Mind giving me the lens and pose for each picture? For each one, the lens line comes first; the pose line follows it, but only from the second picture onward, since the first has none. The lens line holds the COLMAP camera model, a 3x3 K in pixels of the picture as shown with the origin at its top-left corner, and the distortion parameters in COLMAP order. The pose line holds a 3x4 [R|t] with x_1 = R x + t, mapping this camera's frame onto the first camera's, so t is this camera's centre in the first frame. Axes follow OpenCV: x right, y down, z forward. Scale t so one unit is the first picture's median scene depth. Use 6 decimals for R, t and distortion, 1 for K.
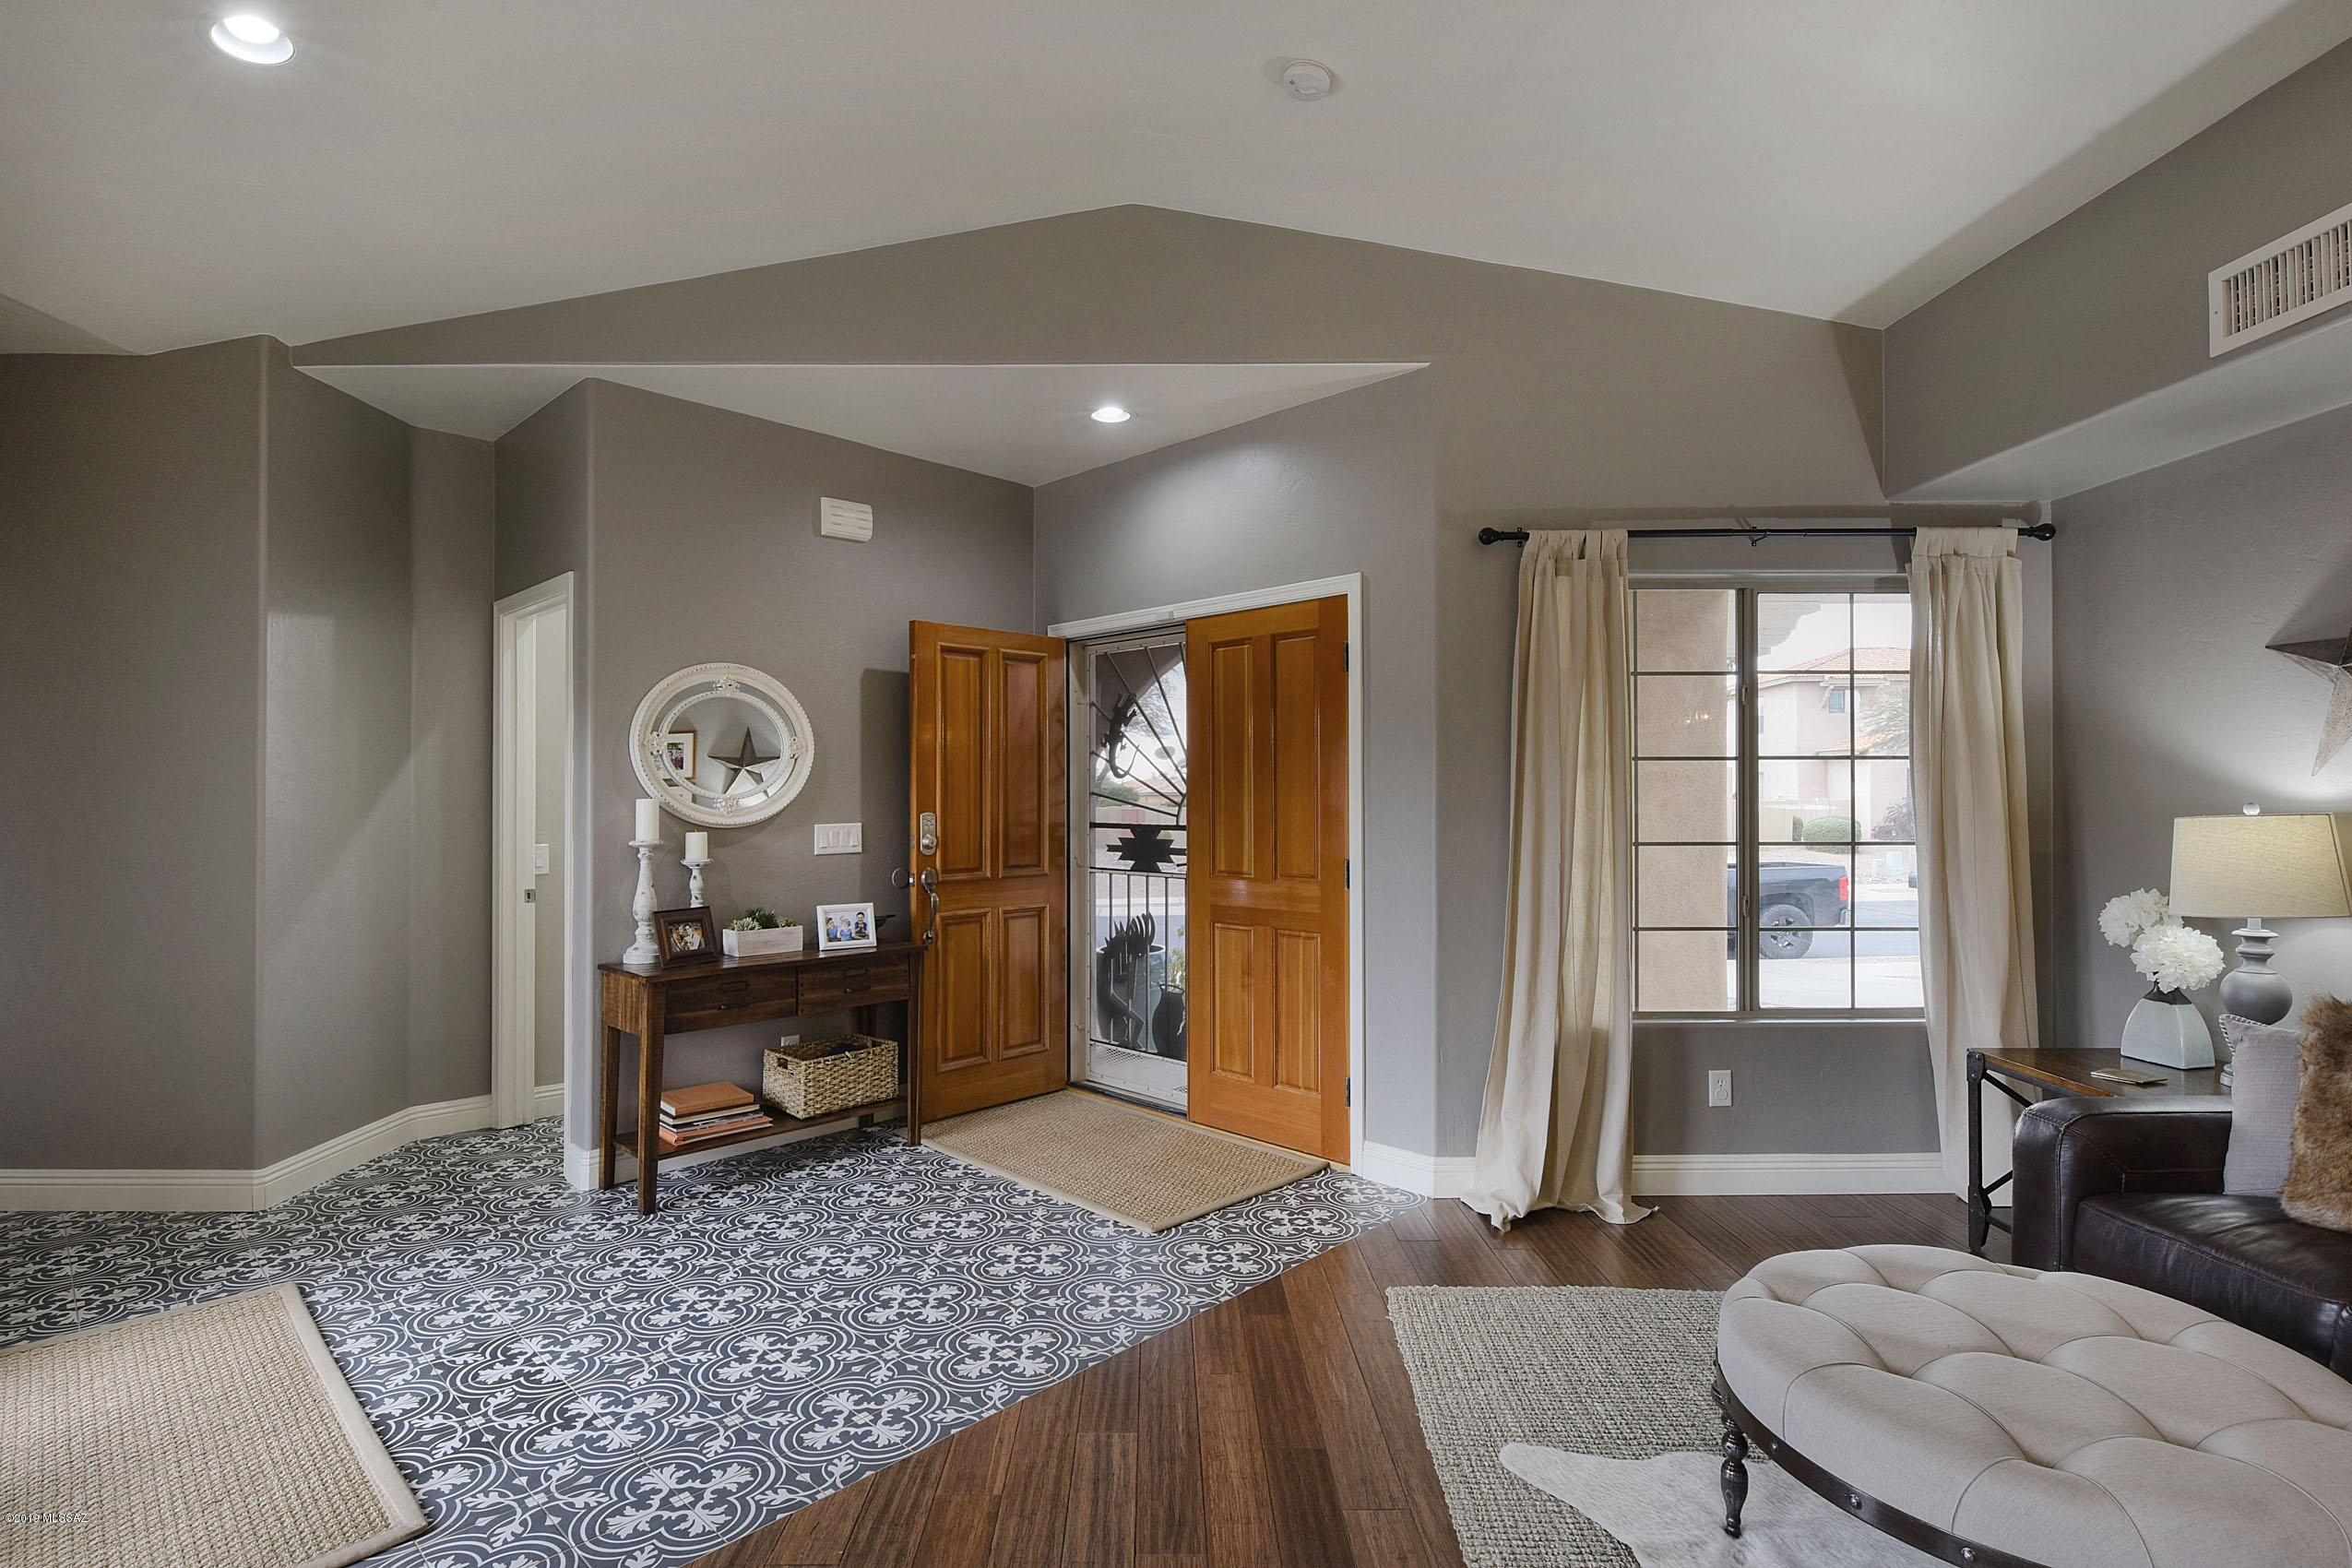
lens RADIAL K [[1049.4, 0, 1176.0], [0, 1049.4, 784.0], [0, 0, 1]] dist [0.000609, 0.000048]
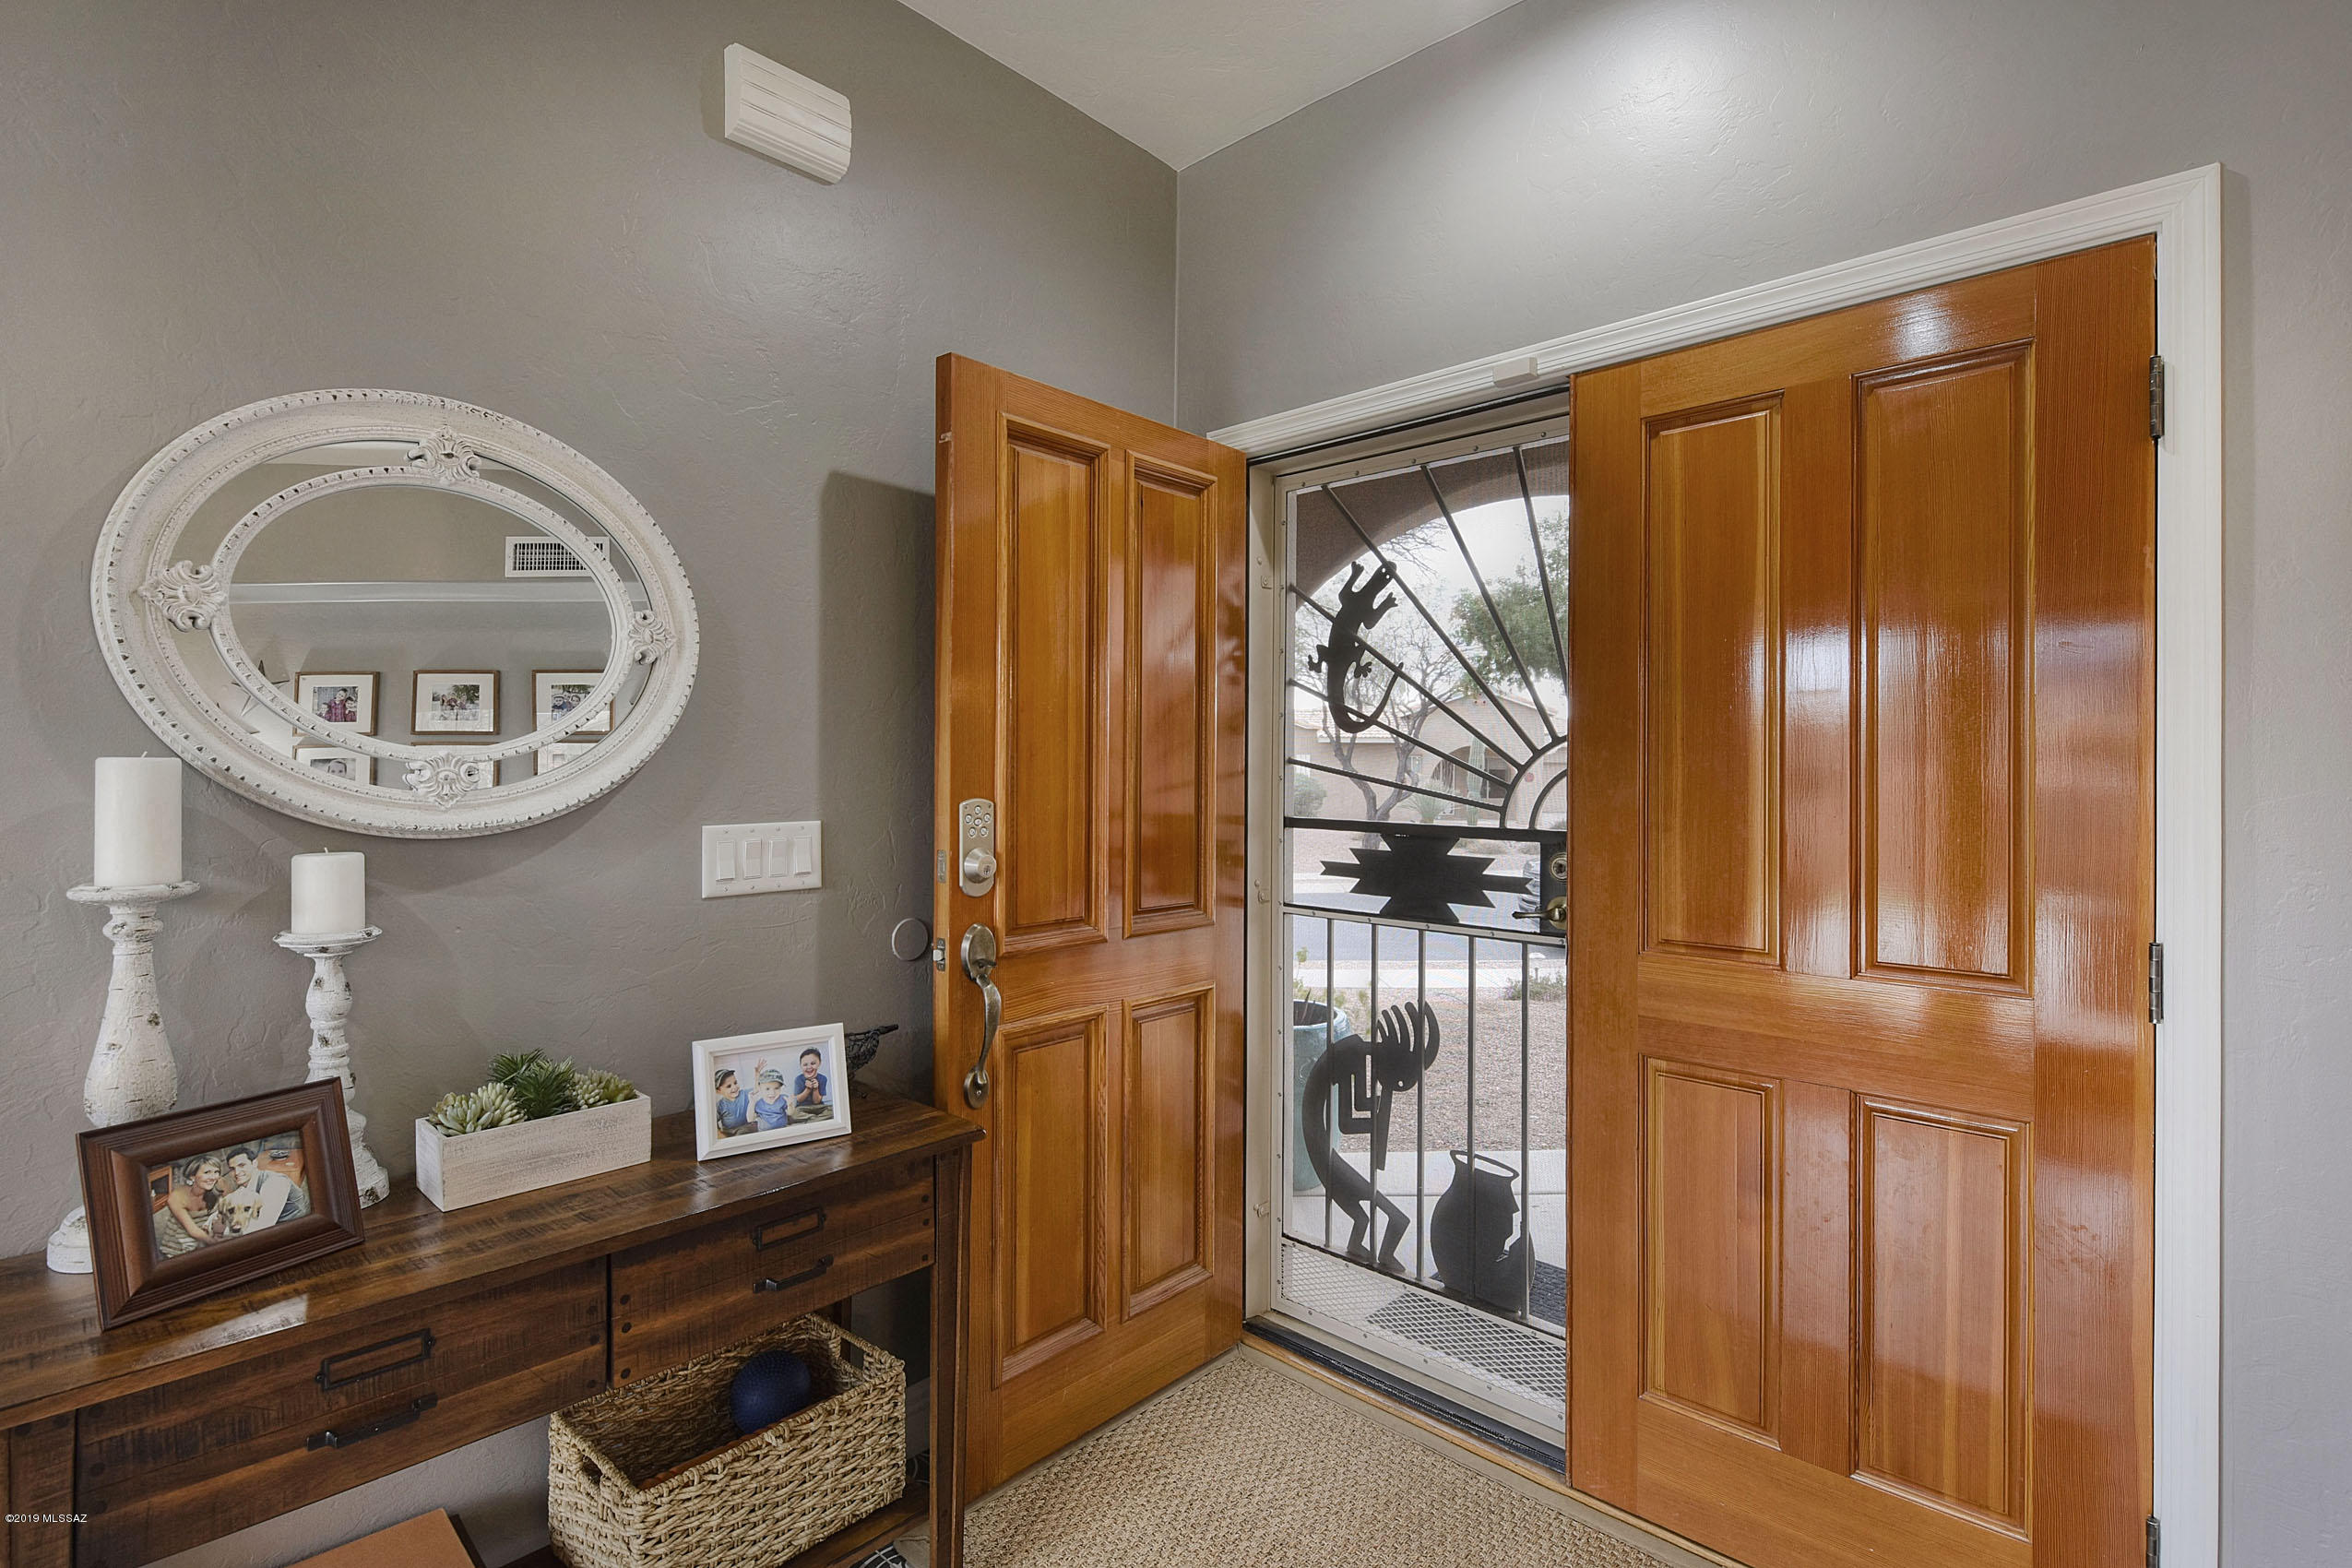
lens RADIAL K [[997.5, 0, 1252.9], [0, 997.5, 783.3], [0, 0, 1]] dist [-0.012213, -0.000436]
pose [[0.996756, 0.012208, 0.079550, -0.154388], [-0.014356, 0.999546, 0.026493, 0.008049], [-0.079190, -0.027550, 0.996479, 0.575731]]
